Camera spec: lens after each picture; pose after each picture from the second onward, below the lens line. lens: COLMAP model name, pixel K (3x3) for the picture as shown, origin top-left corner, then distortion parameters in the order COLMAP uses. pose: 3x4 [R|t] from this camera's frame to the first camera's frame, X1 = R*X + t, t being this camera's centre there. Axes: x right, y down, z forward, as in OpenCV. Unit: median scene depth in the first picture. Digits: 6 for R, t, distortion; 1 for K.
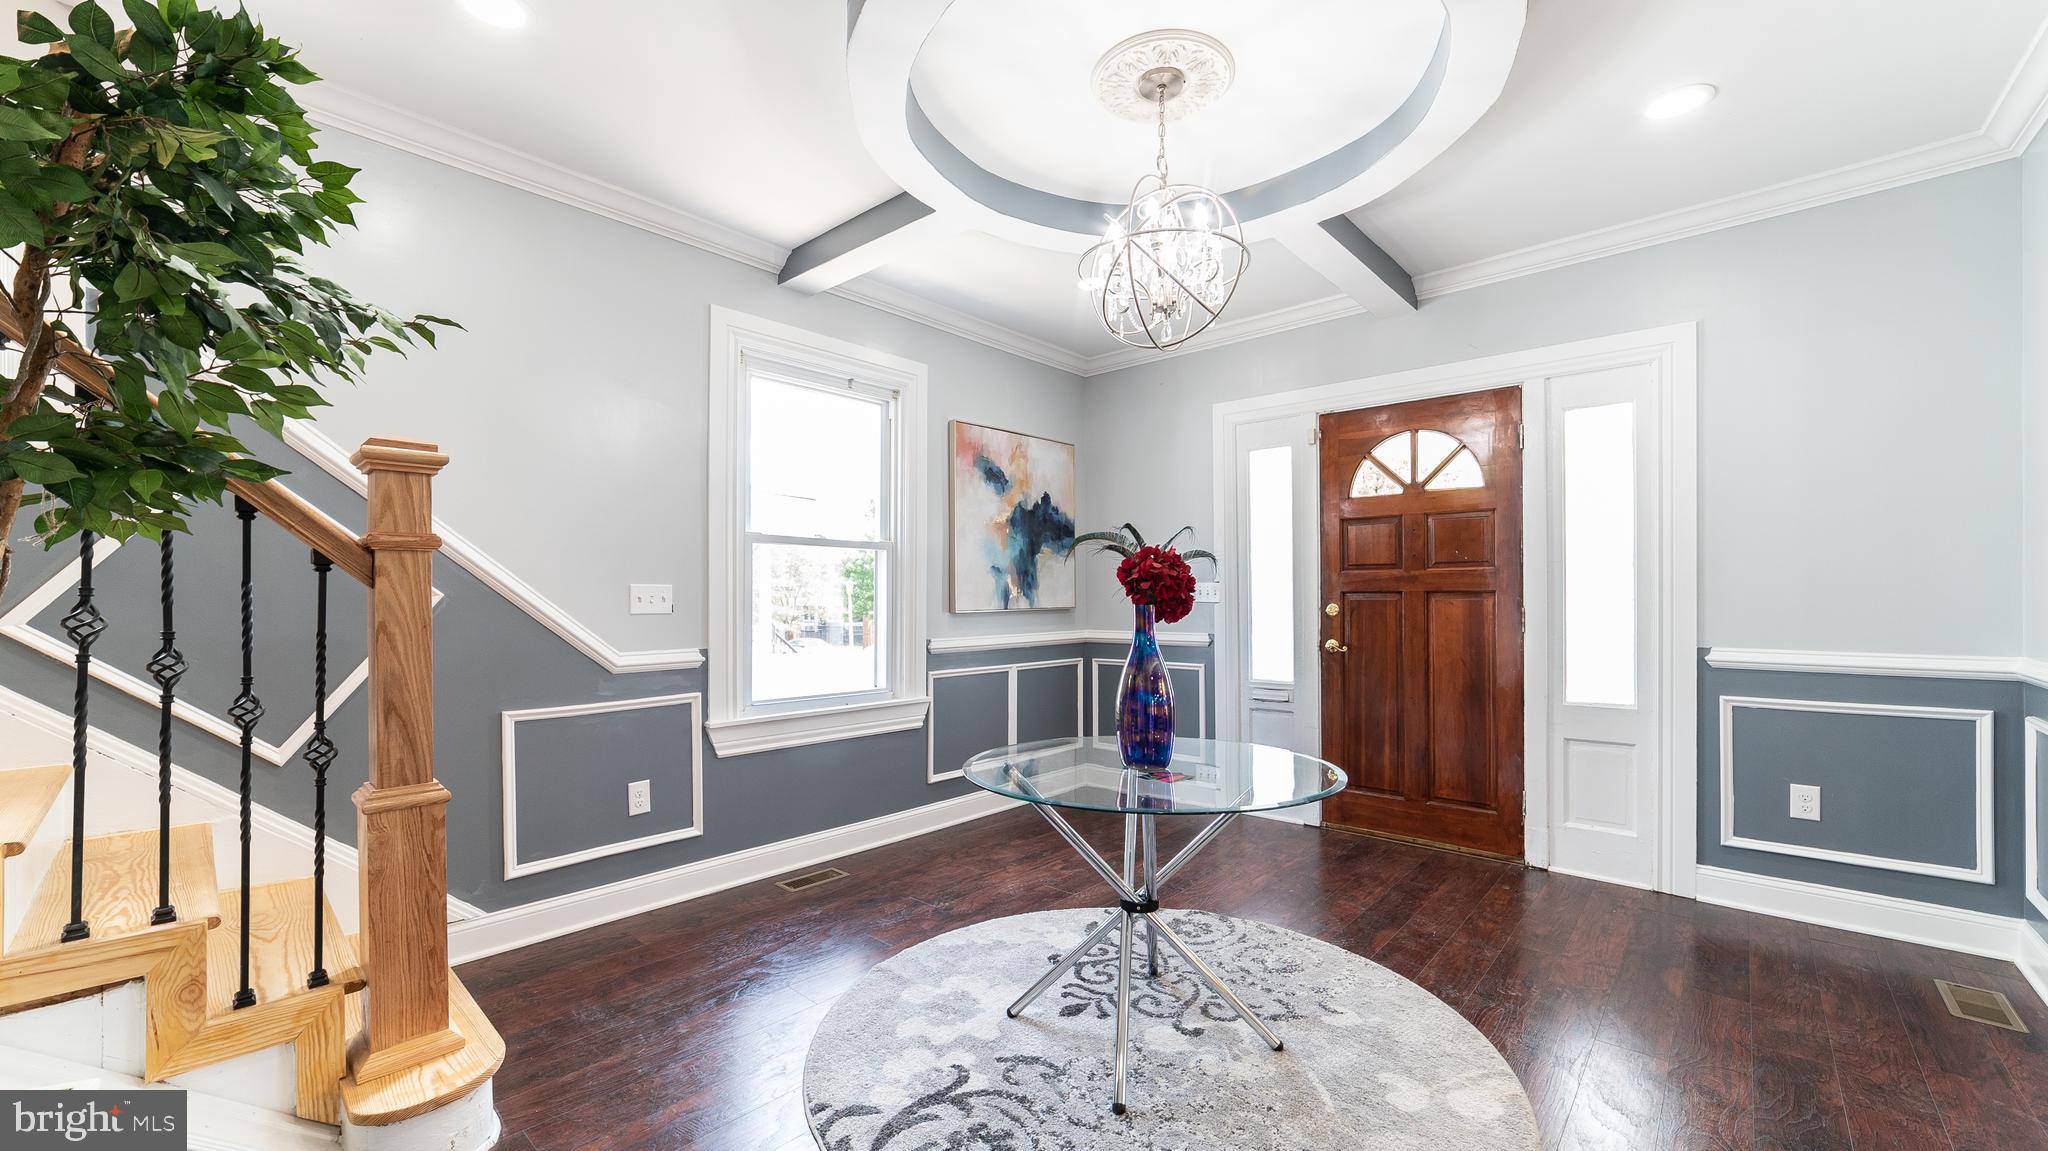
lens RADIAL K [[792.8, 0, 1031.5], [0, 792.8, 592.4], [0, 0, 1]] dist [-0.012323, 0.001014]
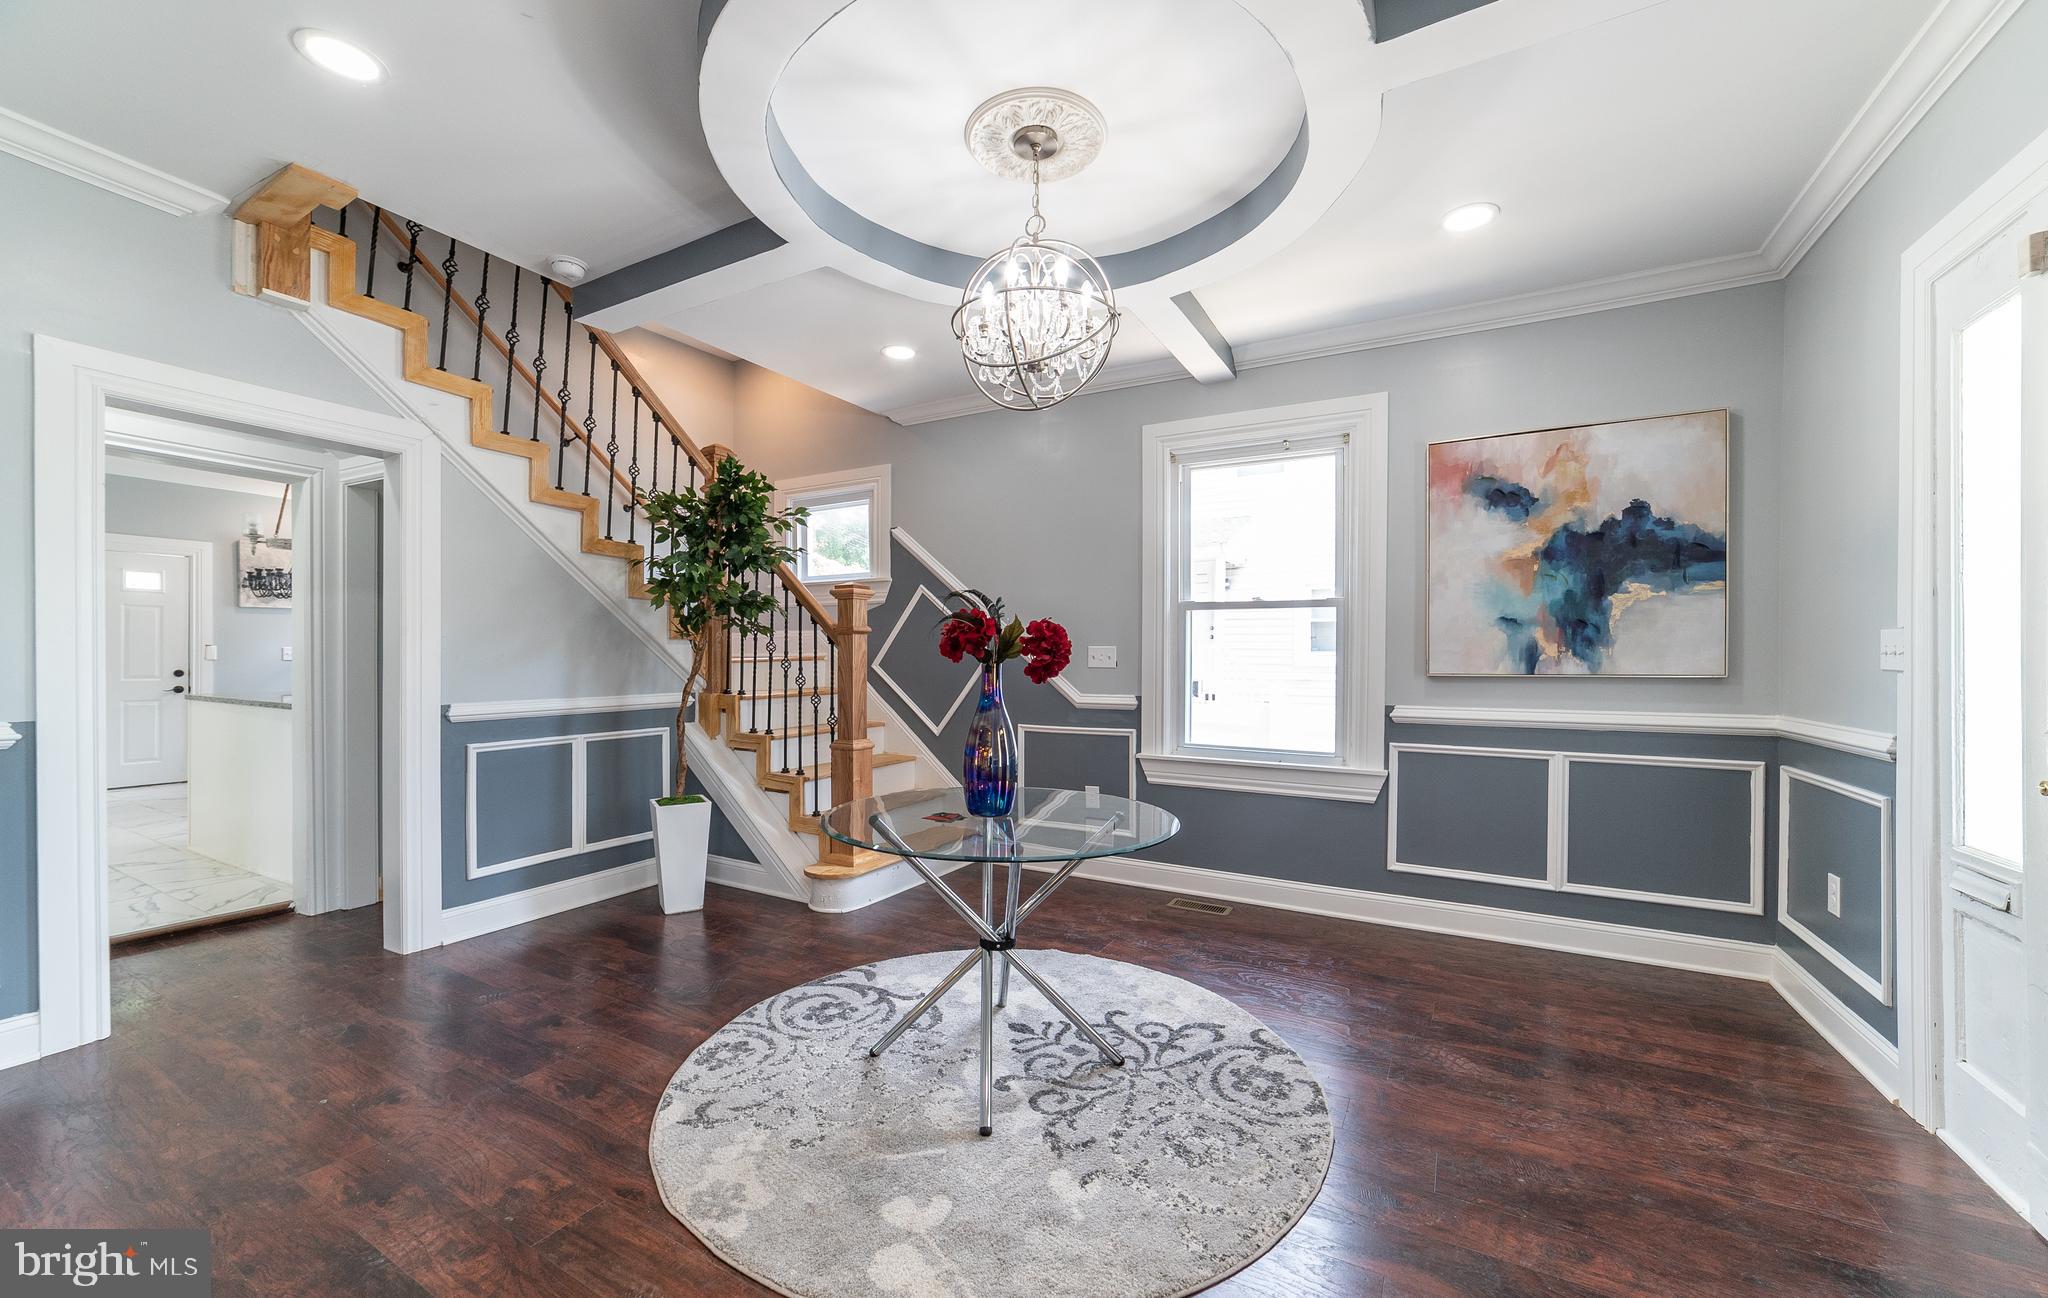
lens RADIAL K [[775.4, 0, 1032.3], [0, 775.4, 655.7], [0, 0, 1]] dist [-0.015197, 0.000407]
pose [[0.235139, -0.000146, -0.971962, 0.606282], [-0.001467, 0.999999, -0.000505, 0.005446], [0.971961, 0.001544, 0.235139, 0.418444]]
